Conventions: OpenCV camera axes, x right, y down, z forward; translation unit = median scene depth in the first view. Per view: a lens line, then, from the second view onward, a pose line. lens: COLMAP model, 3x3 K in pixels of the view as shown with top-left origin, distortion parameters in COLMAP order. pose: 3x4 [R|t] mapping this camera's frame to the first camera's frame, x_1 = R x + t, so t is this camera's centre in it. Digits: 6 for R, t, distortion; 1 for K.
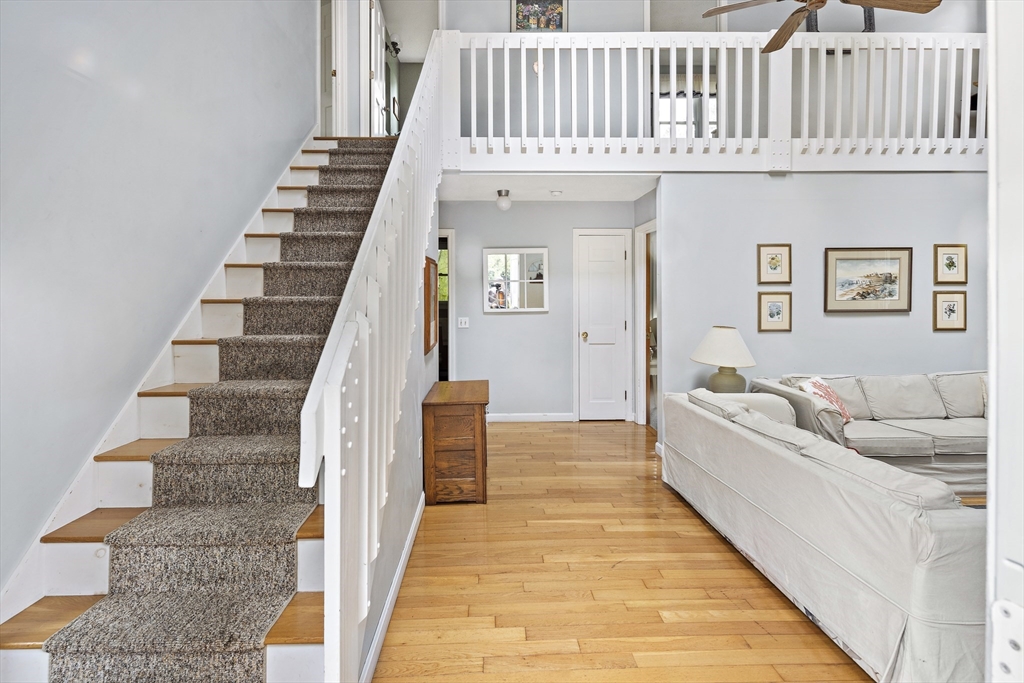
lens RADIAL K [[507.4, 0, 507.8], [0, 507.4, 295.6], [0, 0, 1]] dist [-0.014926, -0.000464]
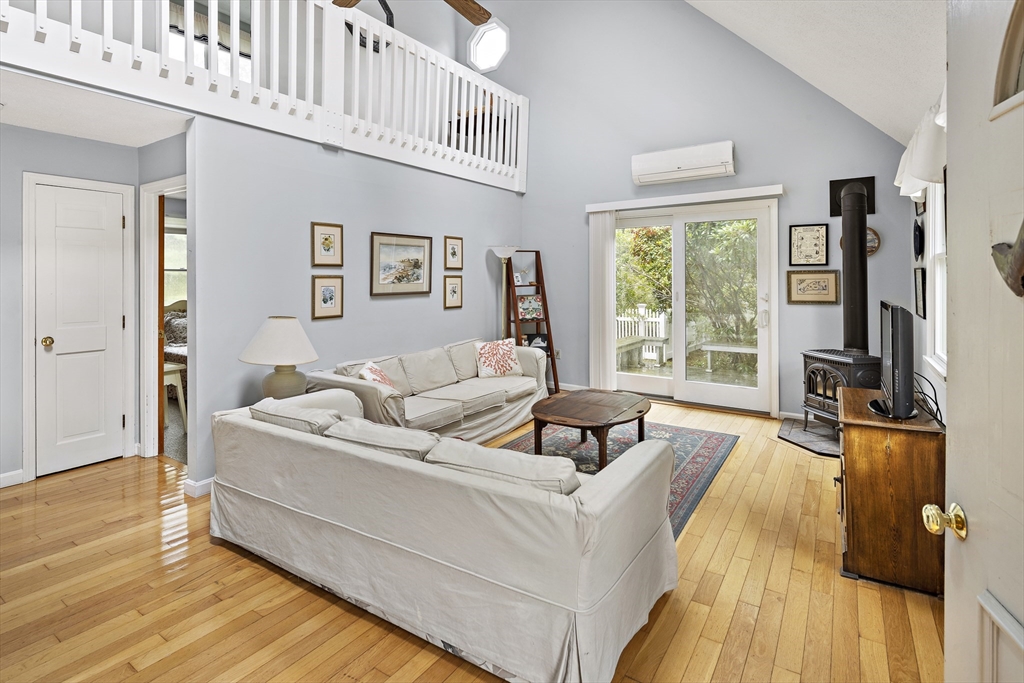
lens RADIAL K [[506.1, 0, 511.6], [0, 506.1, 278.4], [0, 0, 1]] dist [-0.000513, -0.001660]
pose [[0.592114, 0.000579, 0.805854, -0.020010], [0.001491, 0.999997, -0.001814, 0.000507], [-0.805852, 0.002275, 0.592112, 0.204377]]
